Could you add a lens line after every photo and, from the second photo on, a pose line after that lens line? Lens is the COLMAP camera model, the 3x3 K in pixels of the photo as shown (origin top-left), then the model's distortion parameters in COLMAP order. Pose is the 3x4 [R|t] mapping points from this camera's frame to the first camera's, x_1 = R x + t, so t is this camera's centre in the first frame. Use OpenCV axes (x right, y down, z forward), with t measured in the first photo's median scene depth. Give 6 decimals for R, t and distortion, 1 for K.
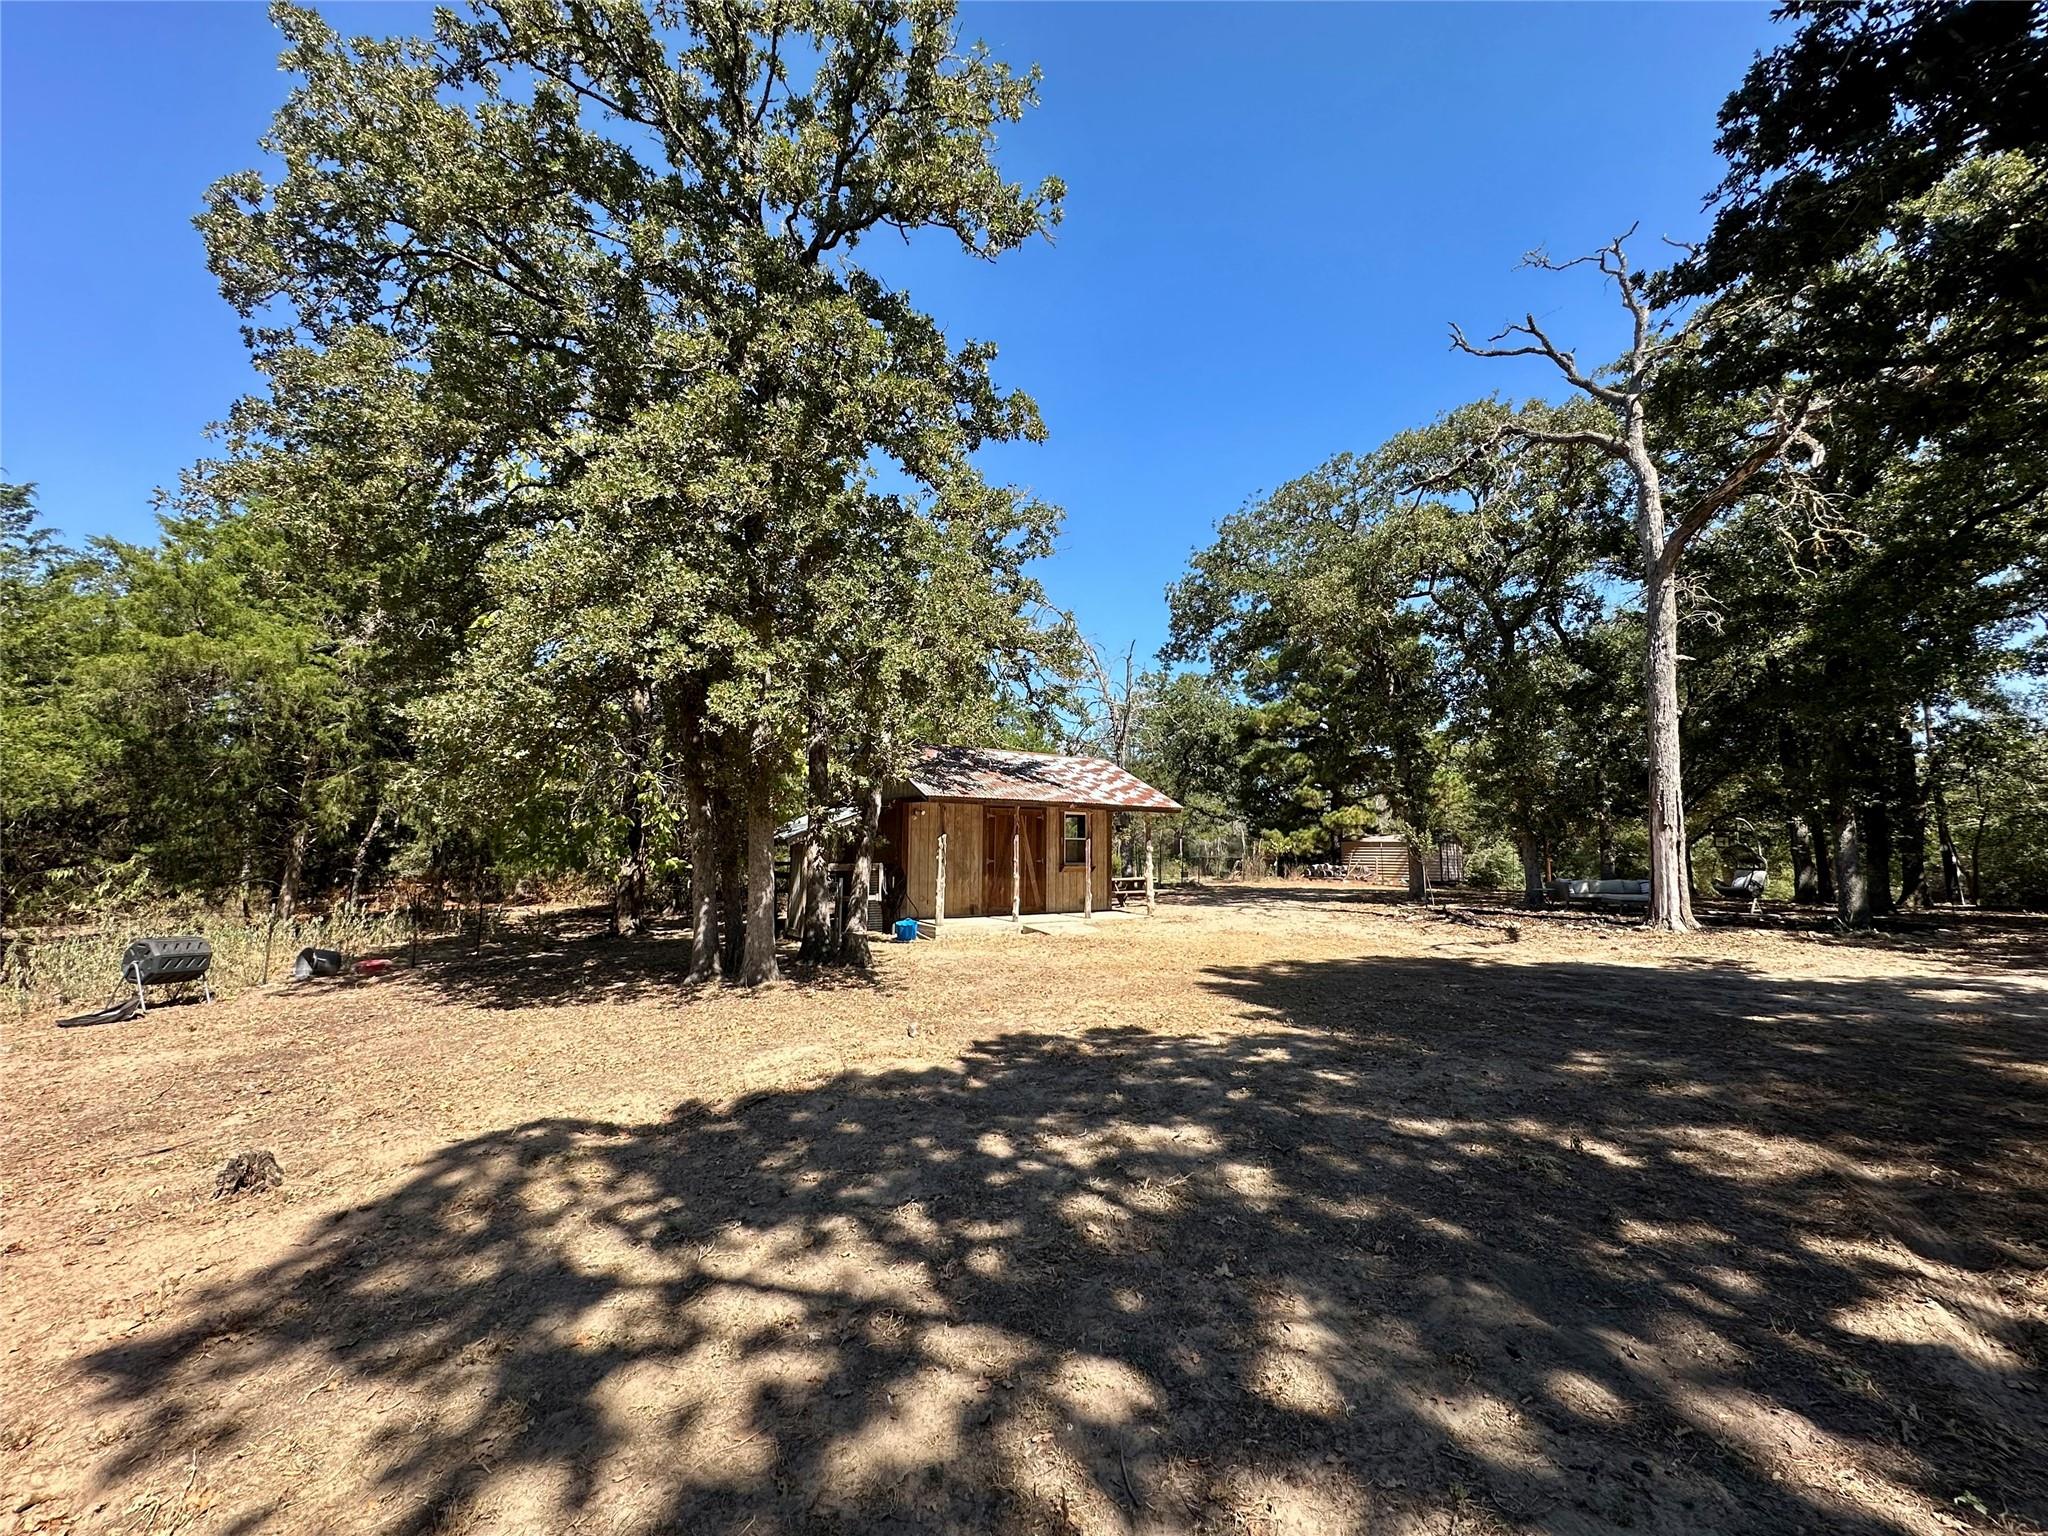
lens RADIAL K [[817.8, 0, 1022.9], [0, 817.8, 762.5], [0, 0, 1]] dist [0.000734, -0.000265]
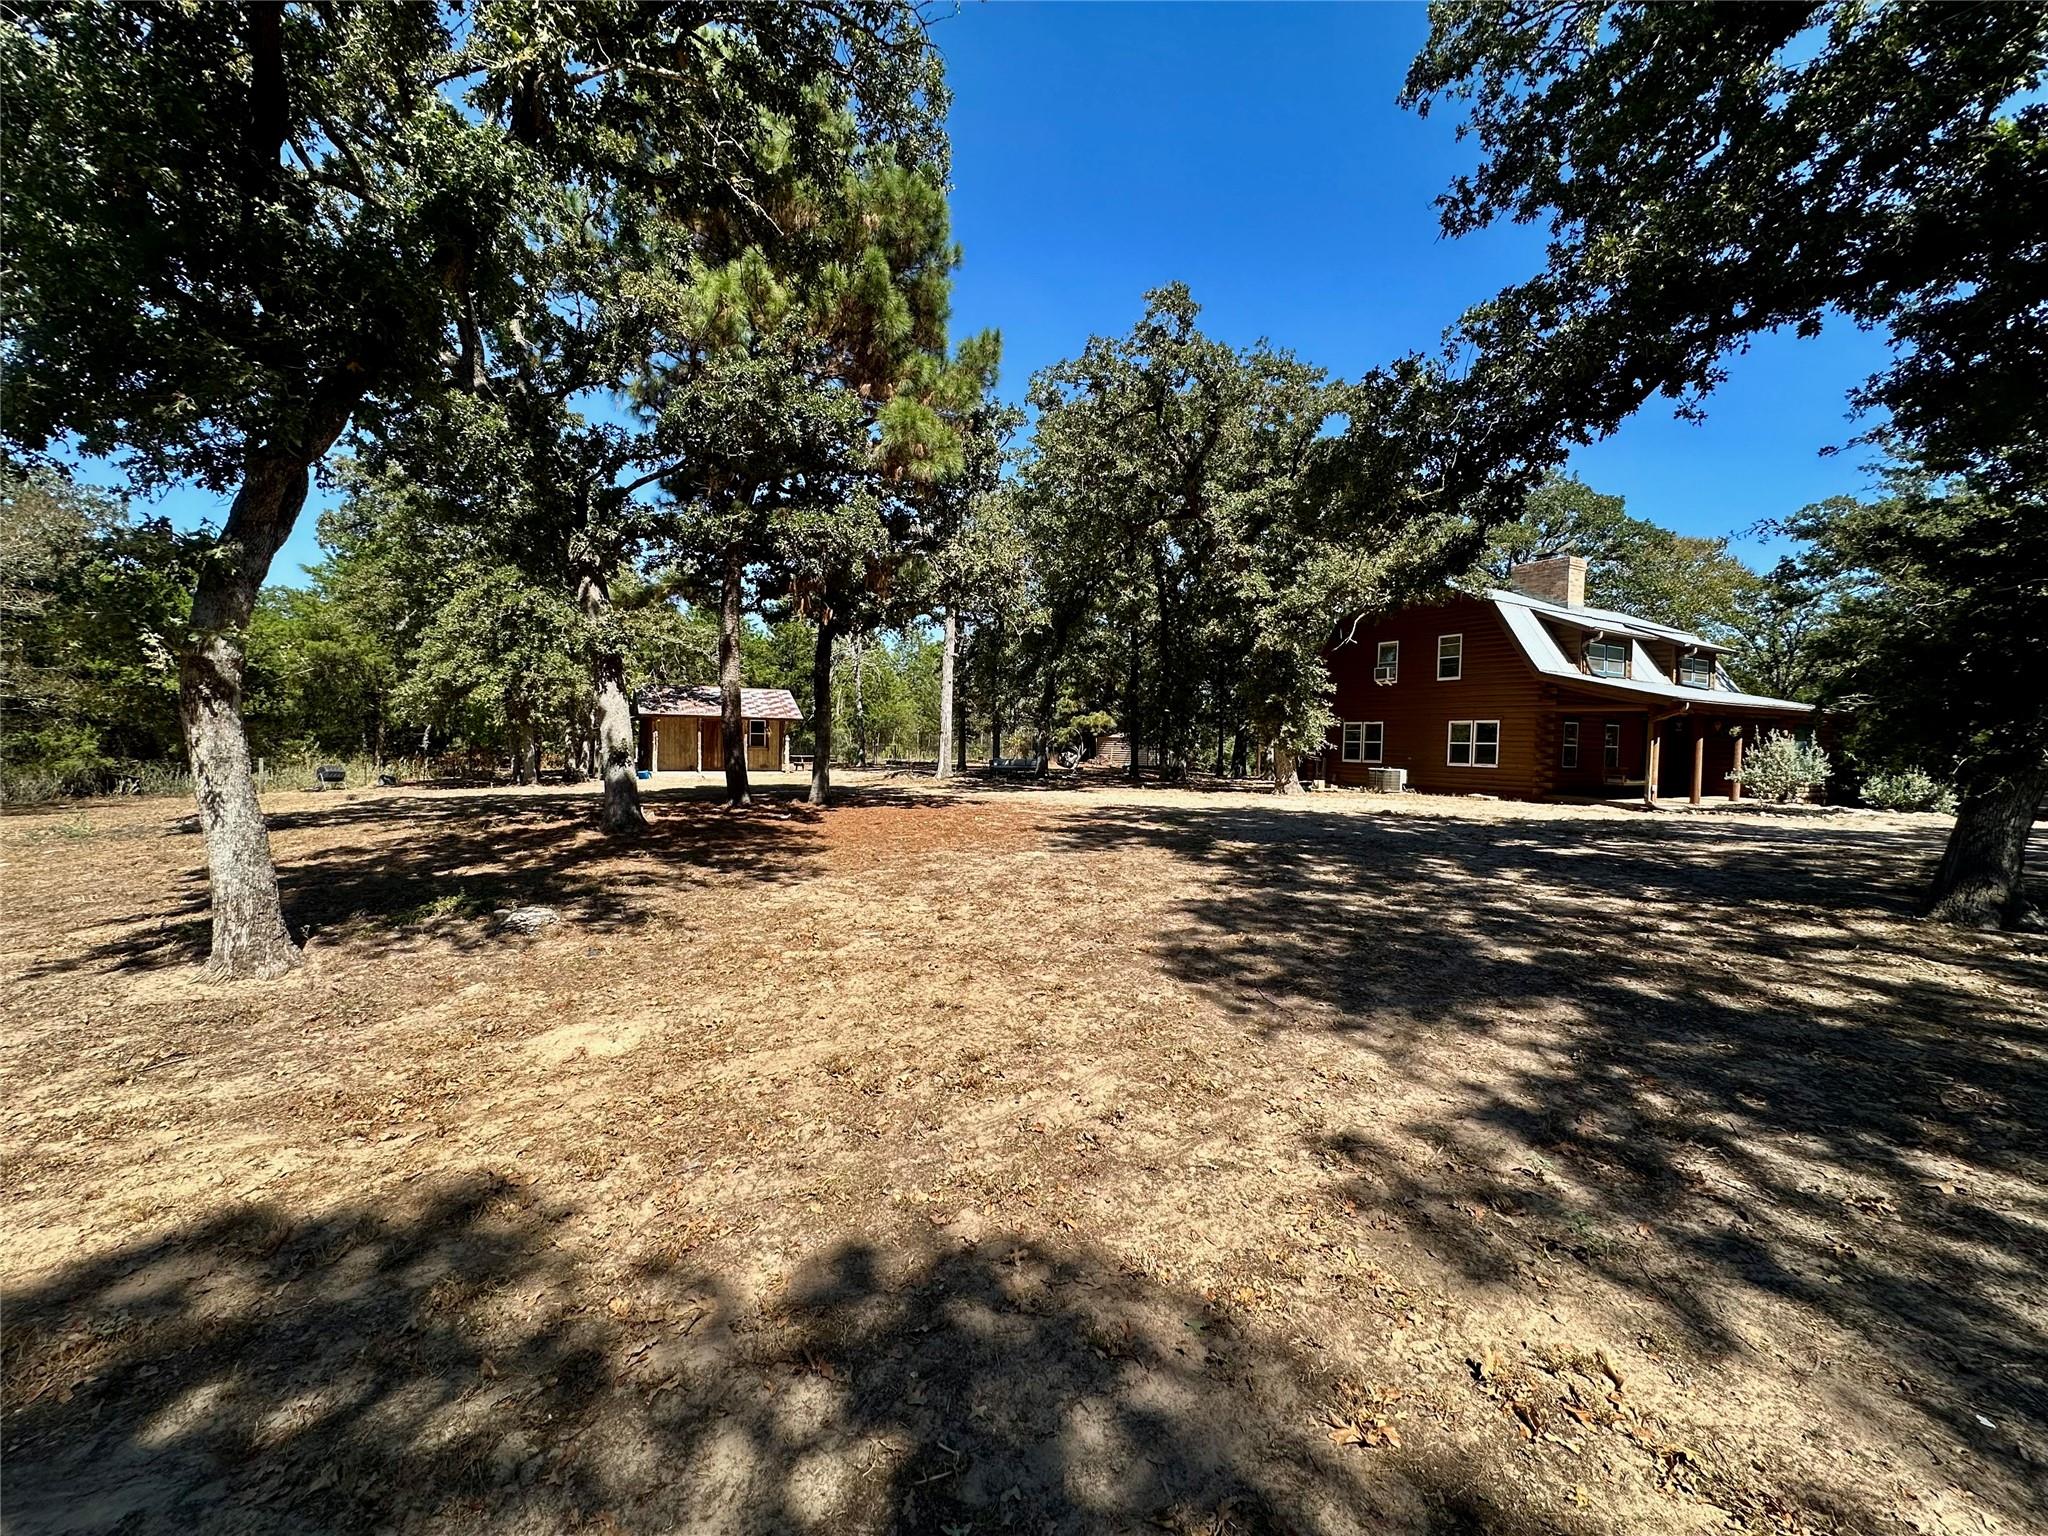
lens RADIAL K [[817.8, 0, 1027.6], [0, 817.8, 765.8], [0, 0, 1]] dist [0.000734, -0.000265]
pose [[0.996212, 0.015706, -0.085528, 1.129903], [-0.003899, 0.990633, 0.136492, -0.128161], [0.086871, -0.135642, 0.986942, -1.118133]]
